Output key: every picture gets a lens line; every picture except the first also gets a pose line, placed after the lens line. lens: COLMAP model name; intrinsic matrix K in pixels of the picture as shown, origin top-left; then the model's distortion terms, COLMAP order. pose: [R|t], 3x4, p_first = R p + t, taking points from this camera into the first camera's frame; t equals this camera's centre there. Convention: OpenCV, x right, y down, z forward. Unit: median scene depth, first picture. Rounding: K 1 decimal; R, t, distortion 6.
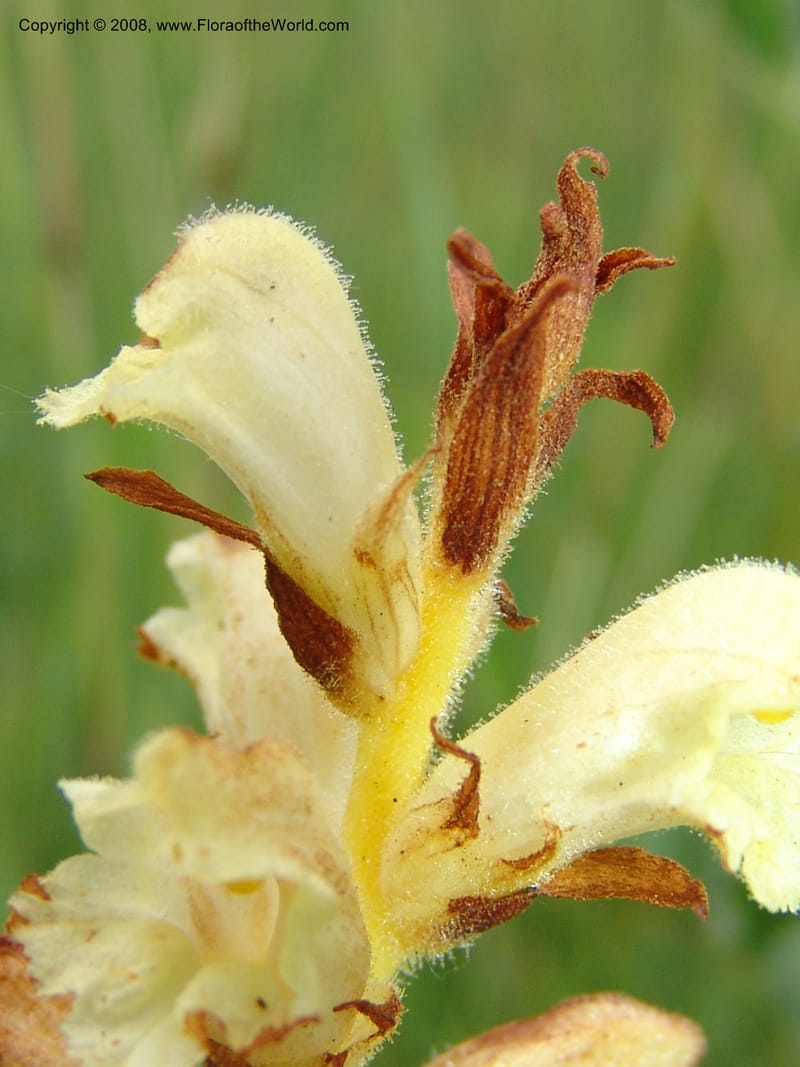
lens RADIAL K [[2791.7, 0, 400.0], [0, 2791.7, 533.5], [0, 0, 1]] dist [-0.246807, 0.565332]
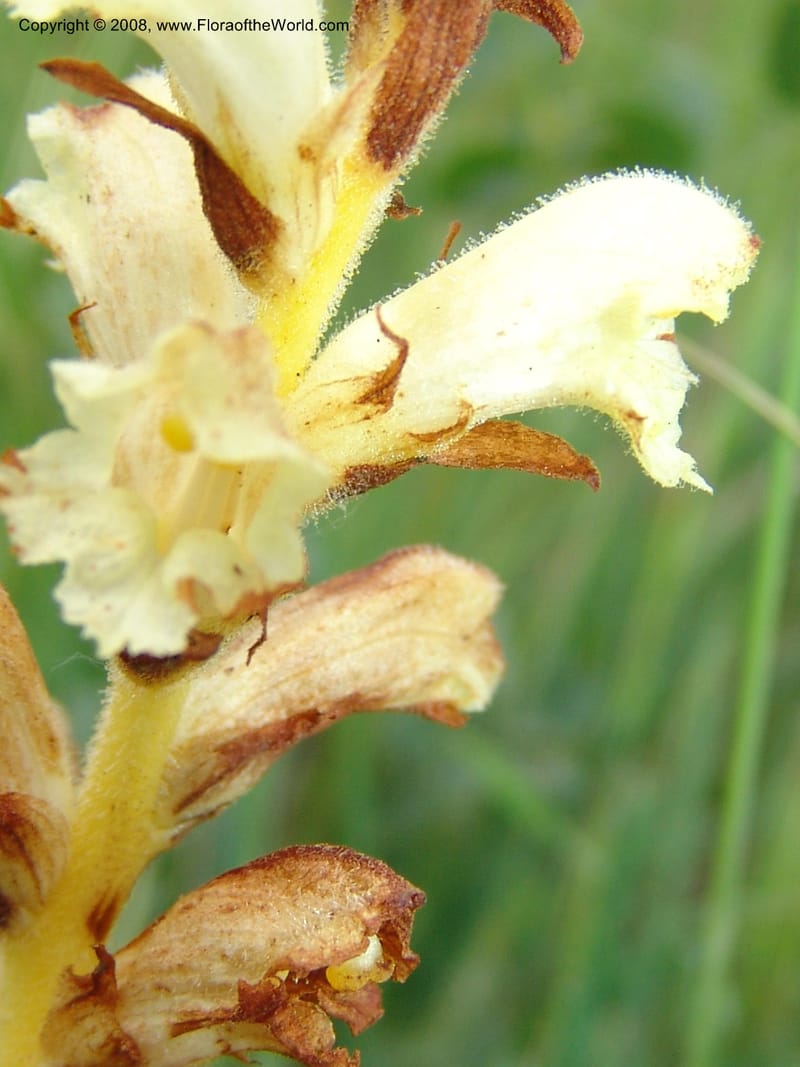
lens RADIAL K [[2791.7, 0, 400.0], [0, 2791.7, 533.5], [0, 0, 1]] dist [-0.246807, 0.565332]
pose [[0.961558, -0.001272, 0.274600, -0.270077], [-0.050034, 0.982439, 0.179752, -0.041706], [-0.270006, -0.186582, 0.944608, -0.047502]]
